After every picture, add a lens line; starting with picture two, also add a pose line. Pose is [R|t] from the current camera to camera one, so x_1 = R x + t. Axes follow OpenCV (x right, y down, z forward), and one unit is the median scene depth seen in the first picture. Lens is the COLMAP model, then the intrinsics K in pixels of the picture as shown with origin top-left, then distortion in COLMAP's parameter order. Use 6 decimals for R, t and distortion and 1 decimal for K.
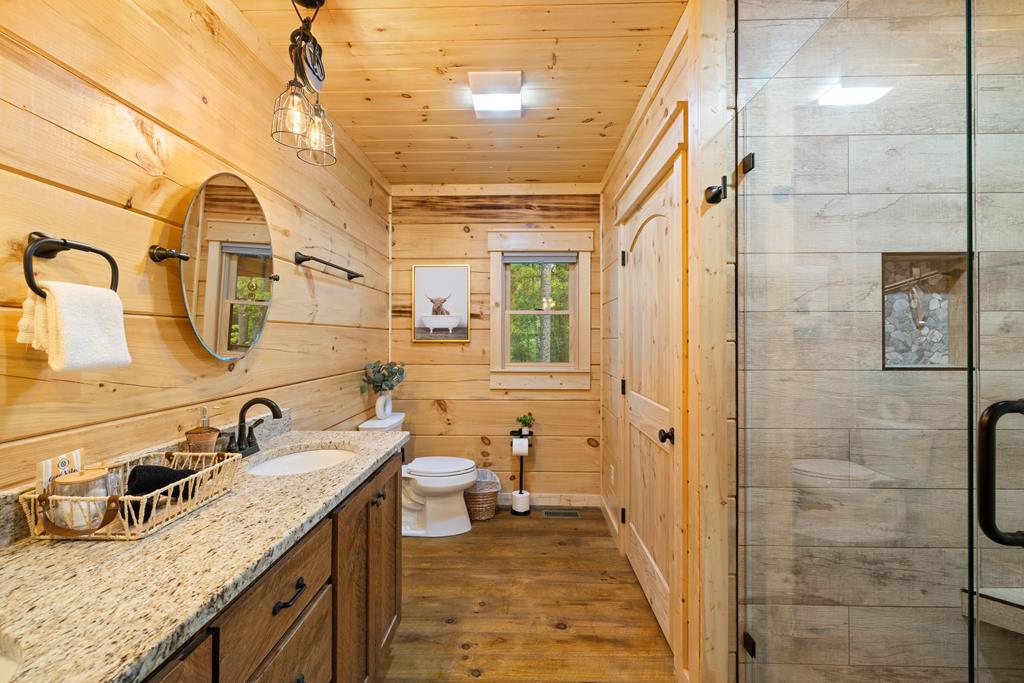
lens RADIAL K [[433.5, 0, 512.6], [0, 433.5, 335.8], [0, 0, 1]] dist [-0.001449, 0.000153]
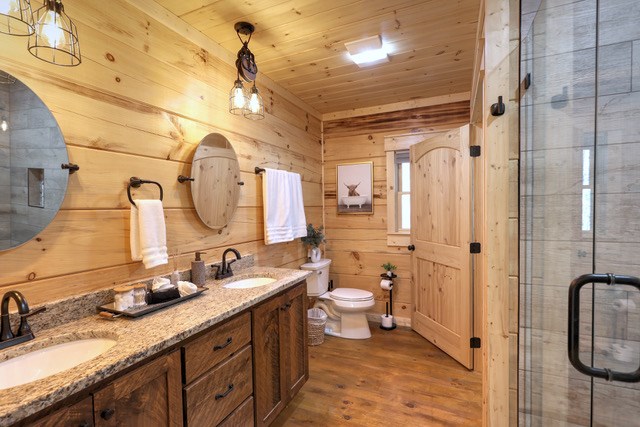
lens RADIAL K [[309.1, 0, 318.0], [0, 309.1, 218.2], [0, 0, 1]] dist [-0.012808, 0.004064]
pose [[0.919048, -0.003575, -0.394130, 0.306551], [0.020571, 0.999031, 0.038908, -0.035090], [0.393609, -0.043867, 0.918231, -0.099904]]
